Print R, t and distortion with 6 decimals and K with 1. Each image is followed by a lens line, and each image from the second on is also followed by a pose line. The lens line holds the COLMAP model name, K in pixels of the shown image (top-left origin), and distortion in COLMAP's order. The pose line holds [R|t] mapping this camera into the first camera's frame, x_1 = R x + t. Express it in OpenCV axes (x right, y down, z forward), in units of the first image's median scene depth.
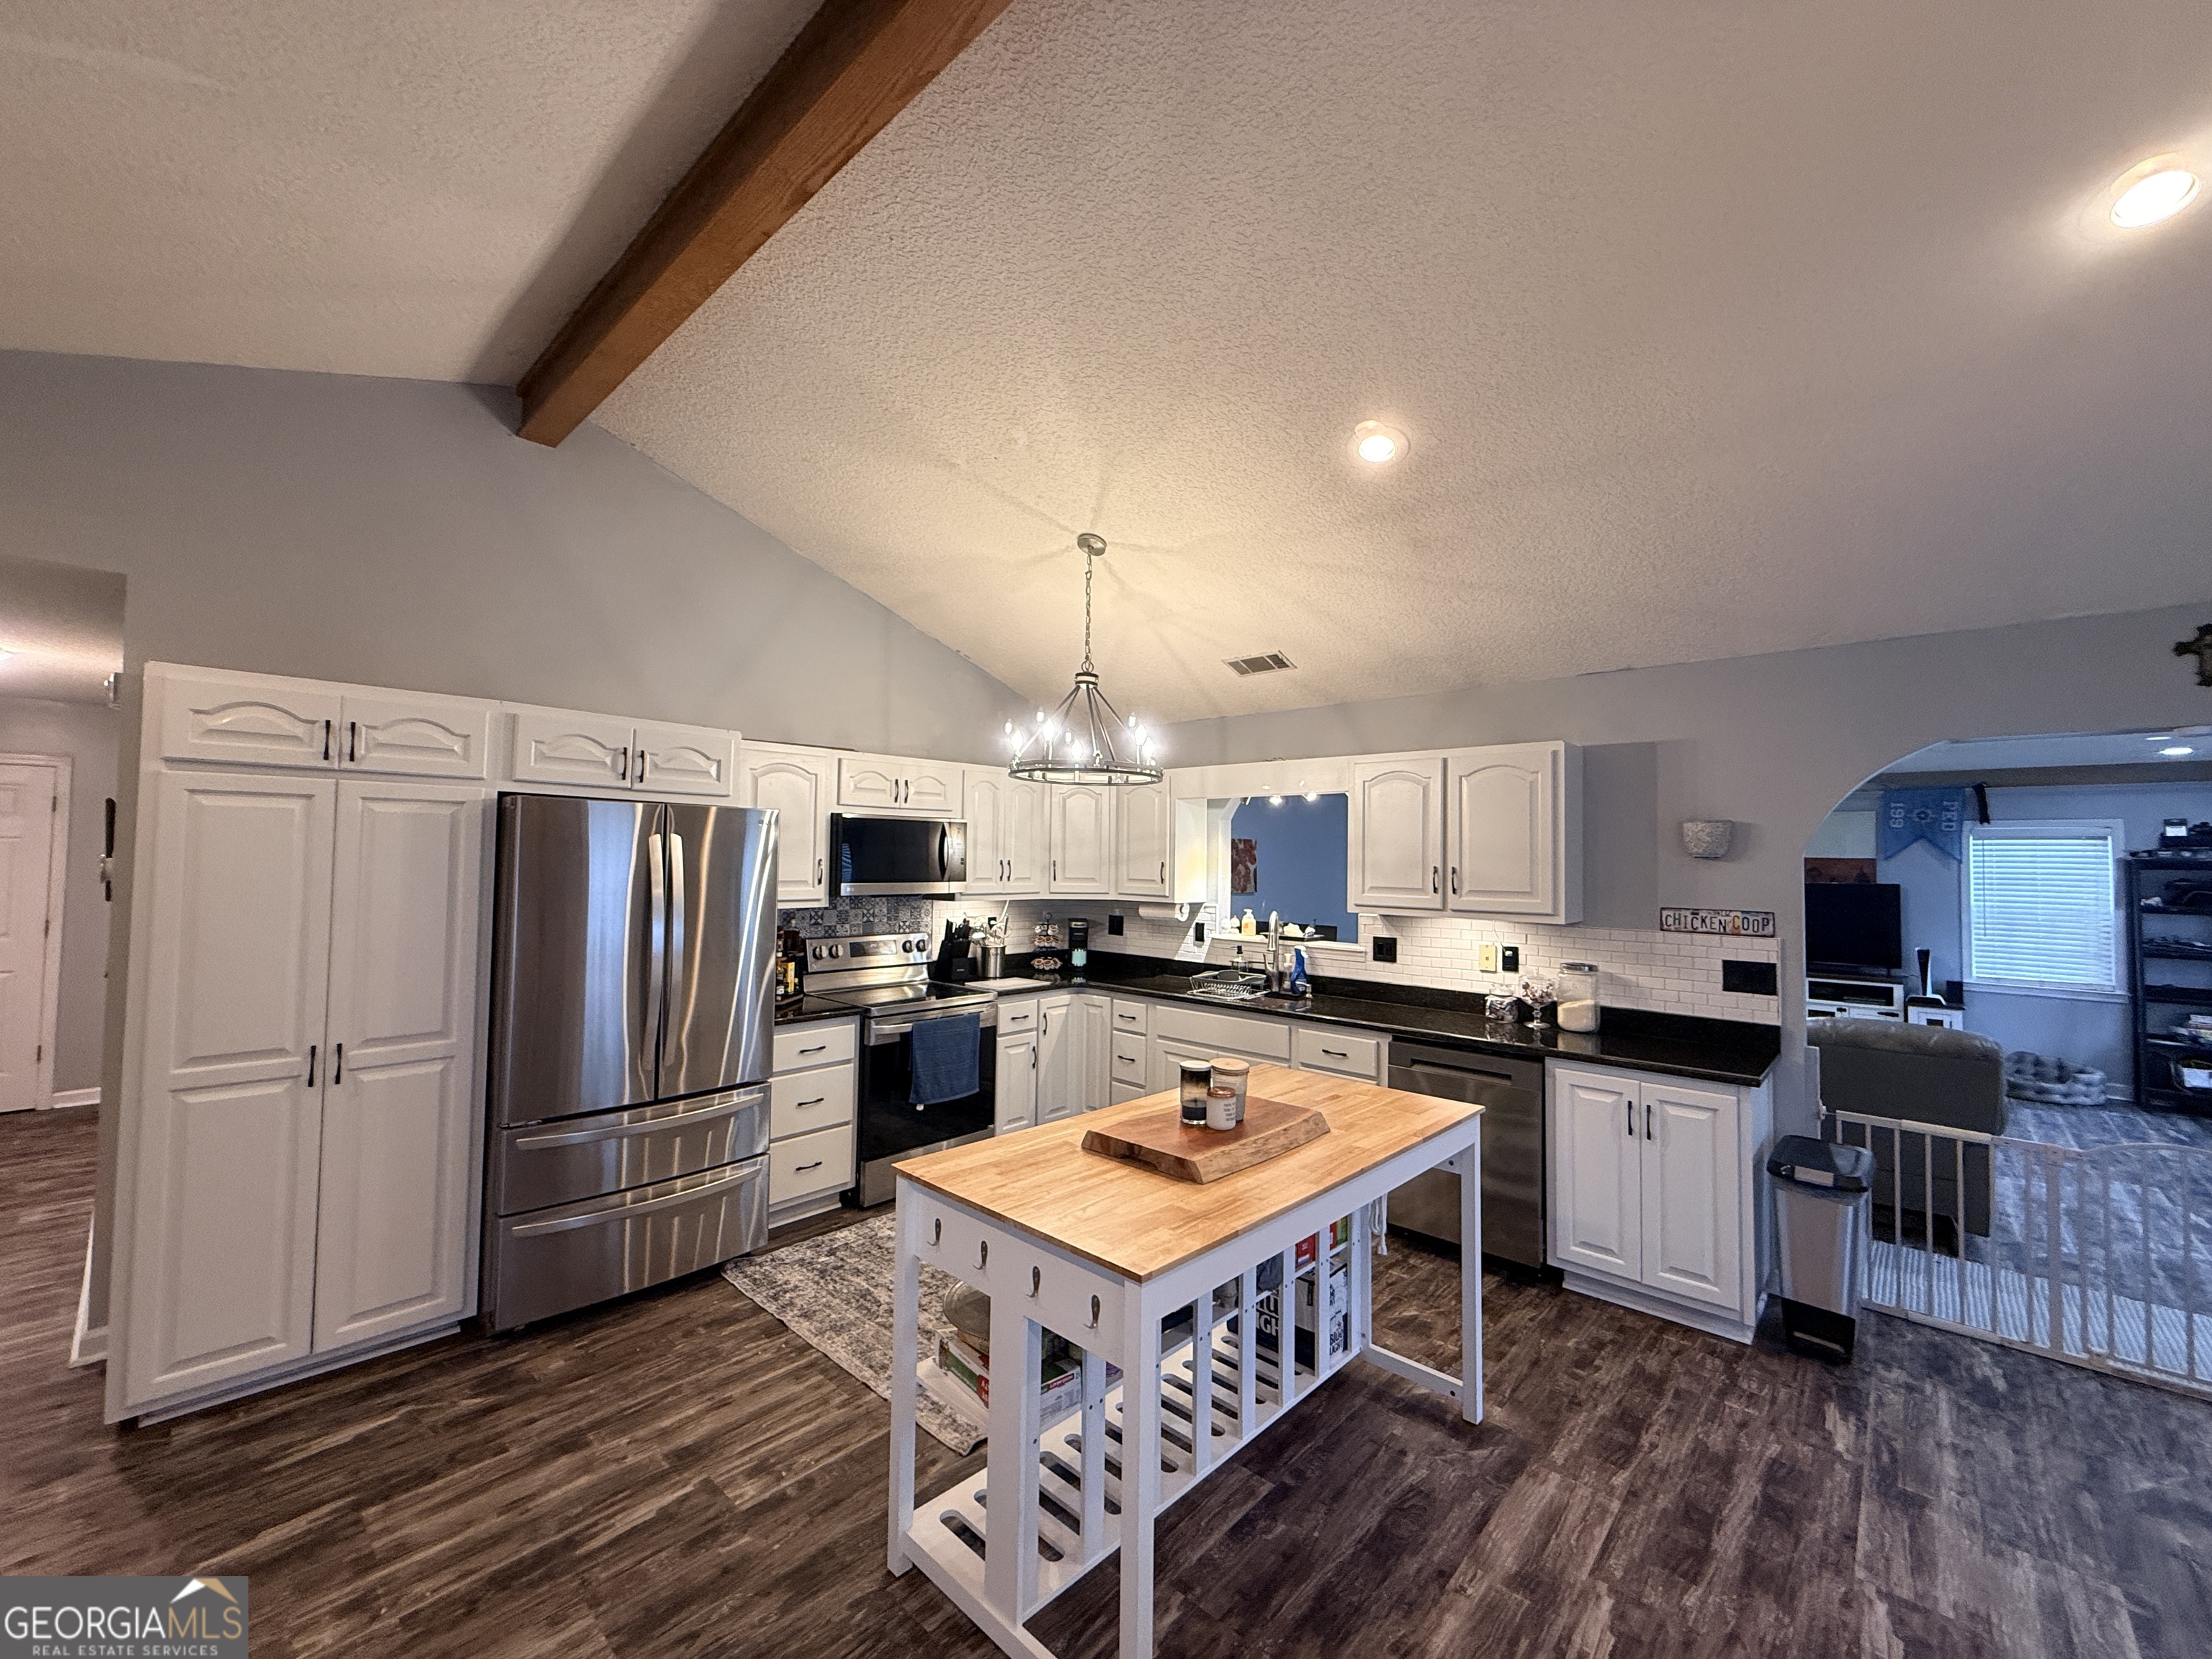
lens RADIAL K [[879.8, 0, 1094.3], [0, 879.8, 831.2], [0, 0, 1]] dist [-0.001027, 0.000102]
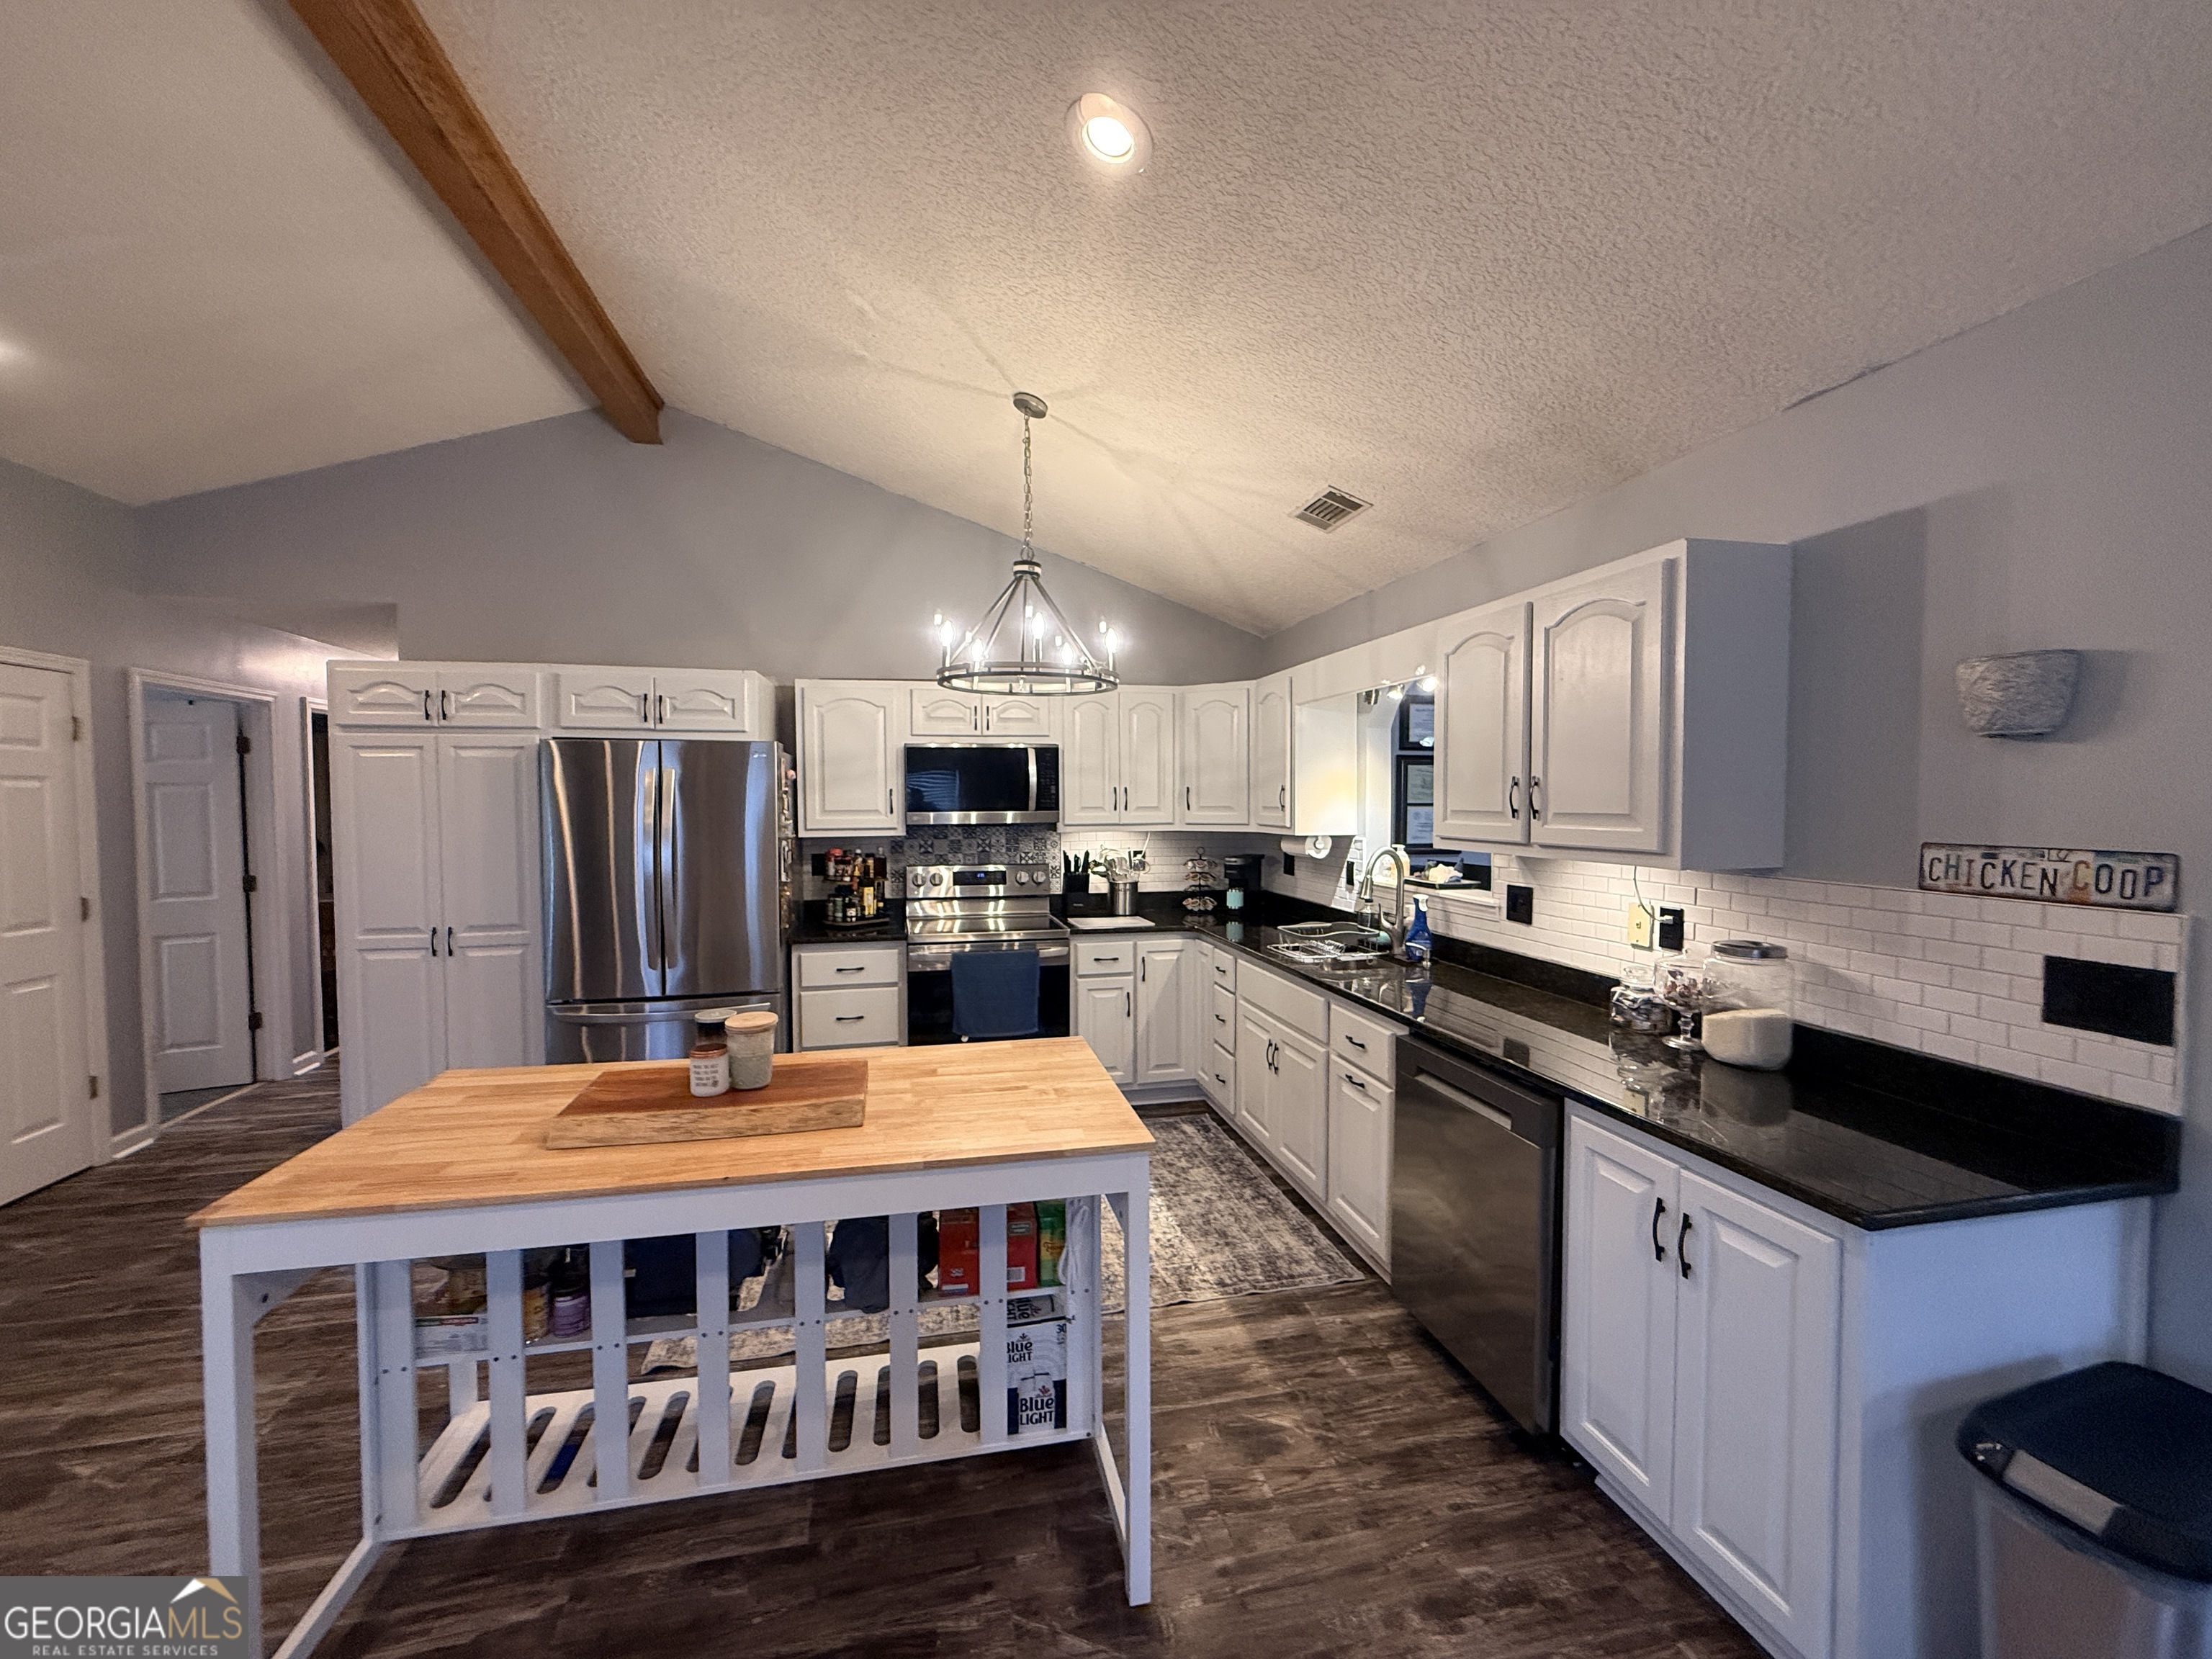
lens RADIAL K [[879.8, 0, 1105.0], [0, 879.8, 830.0], [0, 0, 1]] dist [-0.001027, 0.000102]
pose [[0.824337, 0.002393, -0.566094, 0.514498], [0.034391, 0.997932, 0.054297, 0.034568], [0.565054, -0.064228, 0.822550, 0.311356]]
